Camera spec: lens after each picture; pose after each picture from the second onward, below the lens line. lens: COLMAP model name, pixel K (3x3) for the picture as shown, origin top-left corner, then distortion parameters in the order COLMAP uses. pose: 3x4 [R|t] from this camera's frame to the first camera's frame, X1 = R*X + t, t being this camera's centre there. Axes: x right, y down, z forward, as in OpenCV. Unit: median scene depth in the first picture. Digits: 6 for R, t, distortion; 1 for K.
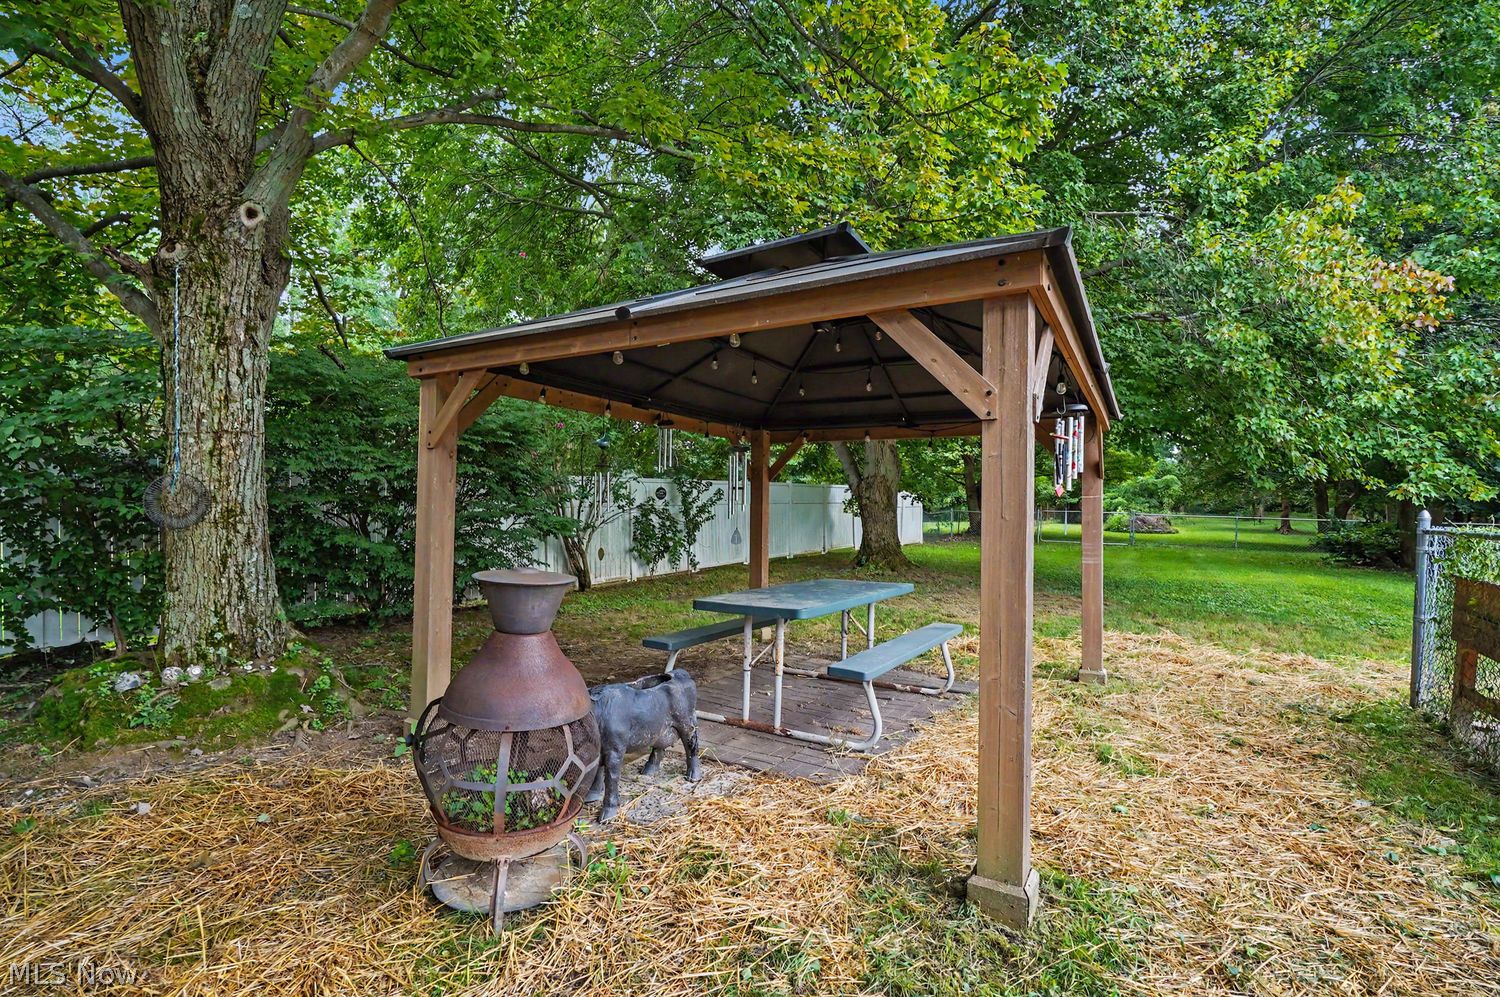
lens RADIAL K [[690.7, 0, 748.8], [0, 690.7, 497.3], [0, 0, 1]] dist [-0.005471, 0.001099]
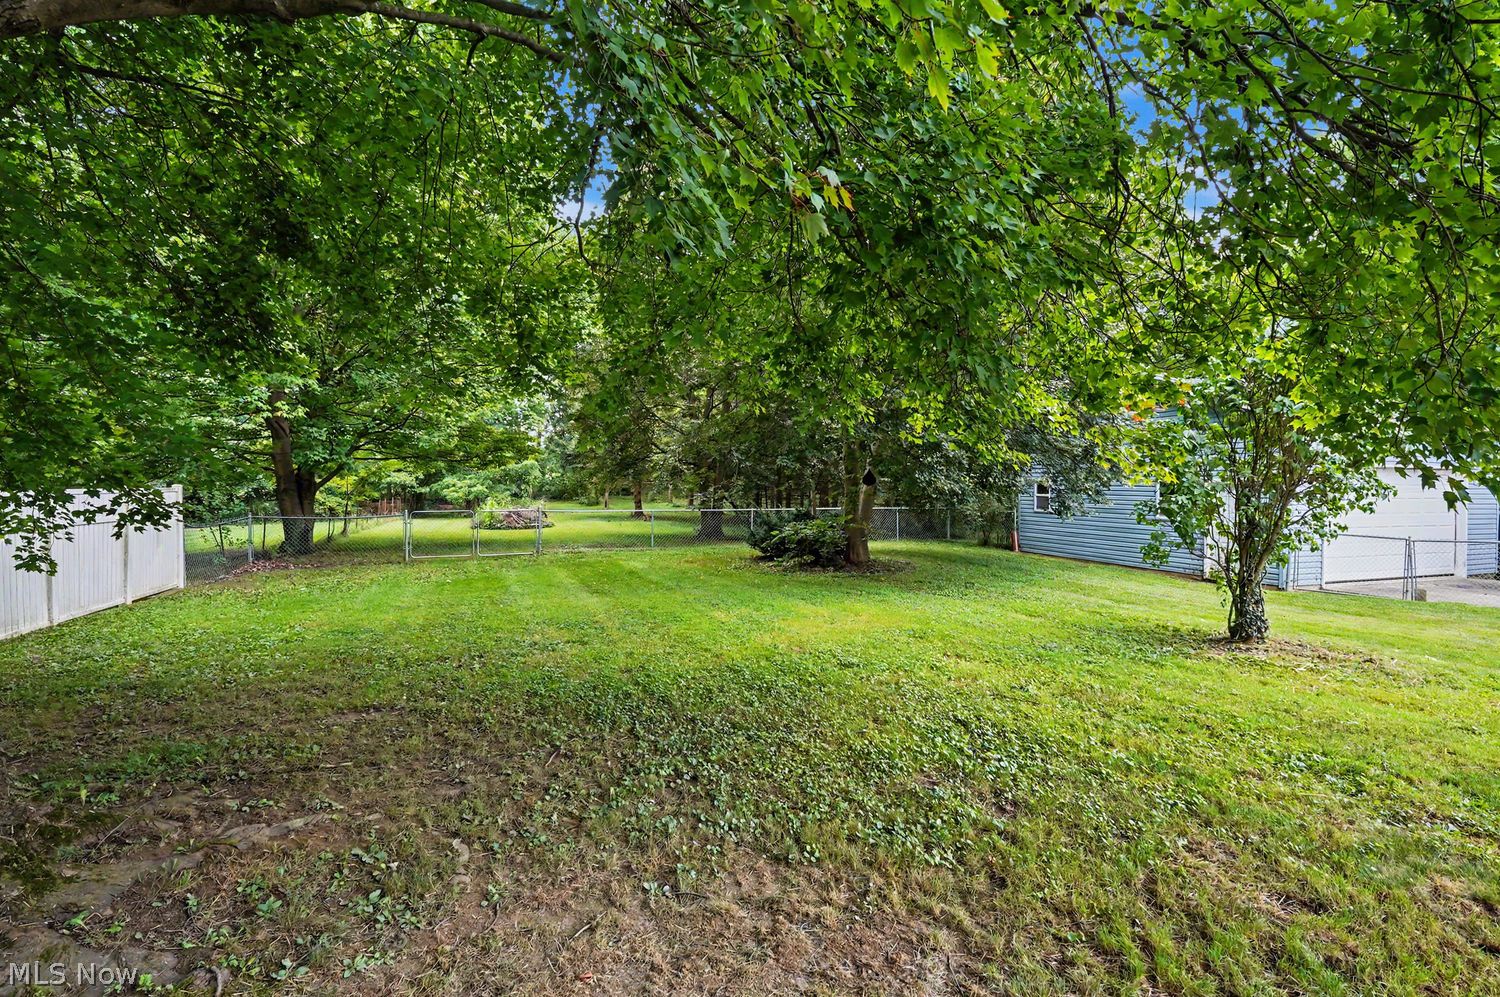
lens RADIAL K [[690.7, 0, 750.2], [0, 690.7, 498.9], [0, 0, 1]] dist [-0.005471, 0.001099]
pose [[0.606055, -0.031438, 0.794801, 0.067953], [0.011739, 0.999463, 0.030583, -0.006361], [-0.795336, -0.009205, 0.606099, 0.242940]]
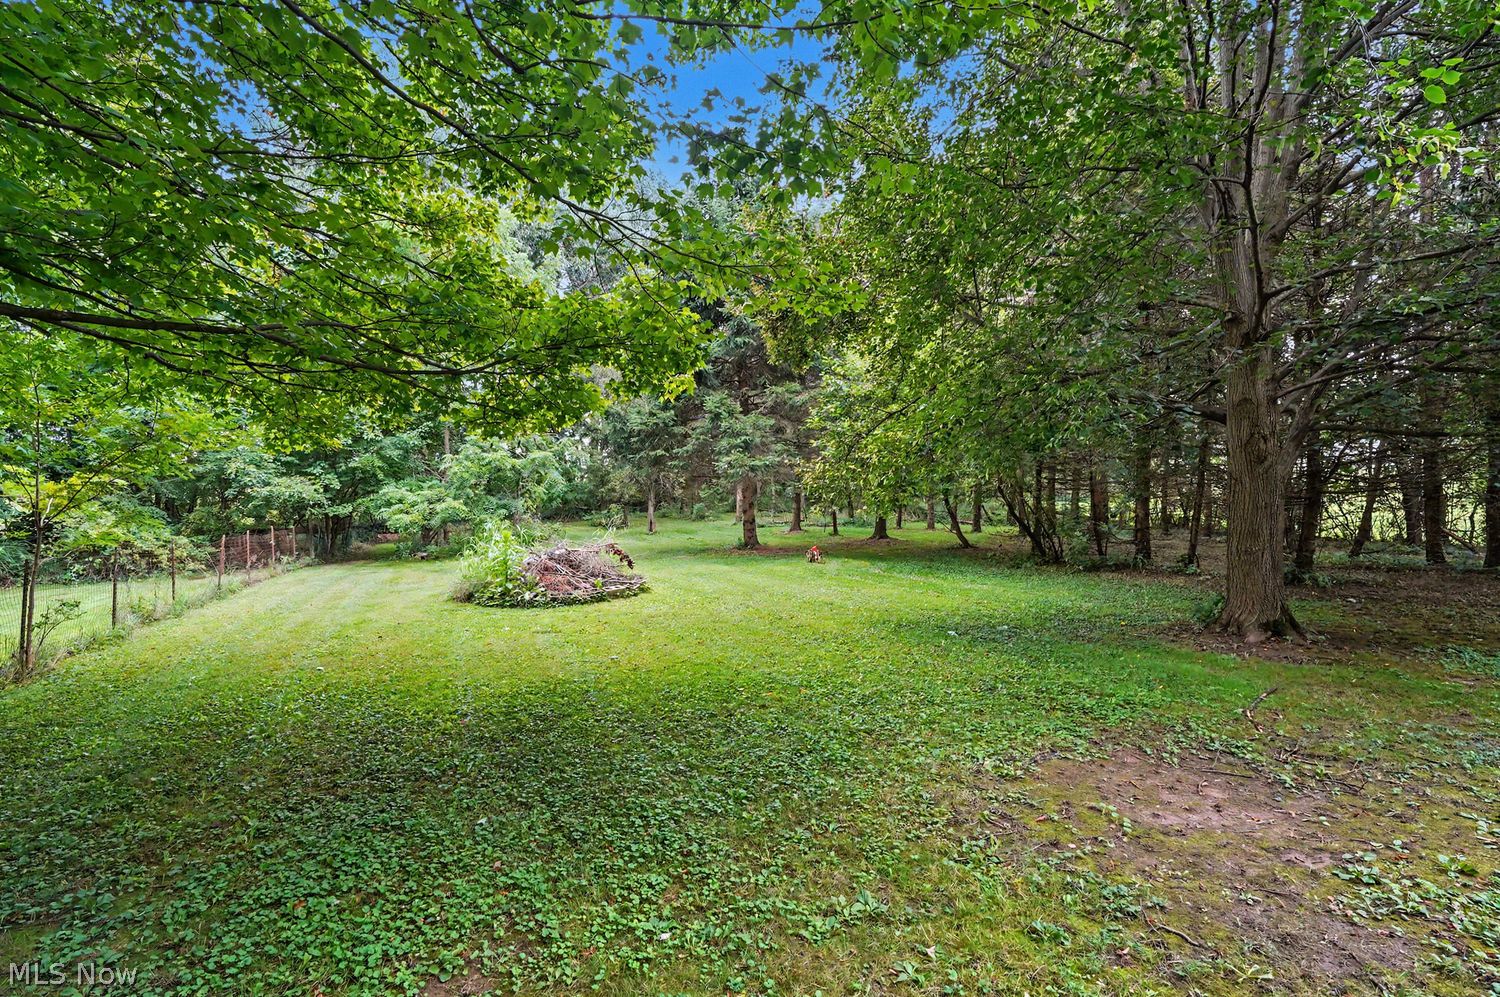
lens RADIAL K [[690.7, 0, 748.4], [0, 690.7, 496.8], [0, 0, 1]] dist [-0.005471, 0.001099]
pose [[0.549711, -0.032264, 0.834732, 0.311397], [0.039248, 0.999148, 0.012773, 0.000644], [-0.834433, 0.025740, 0.550509, 0.682648]]
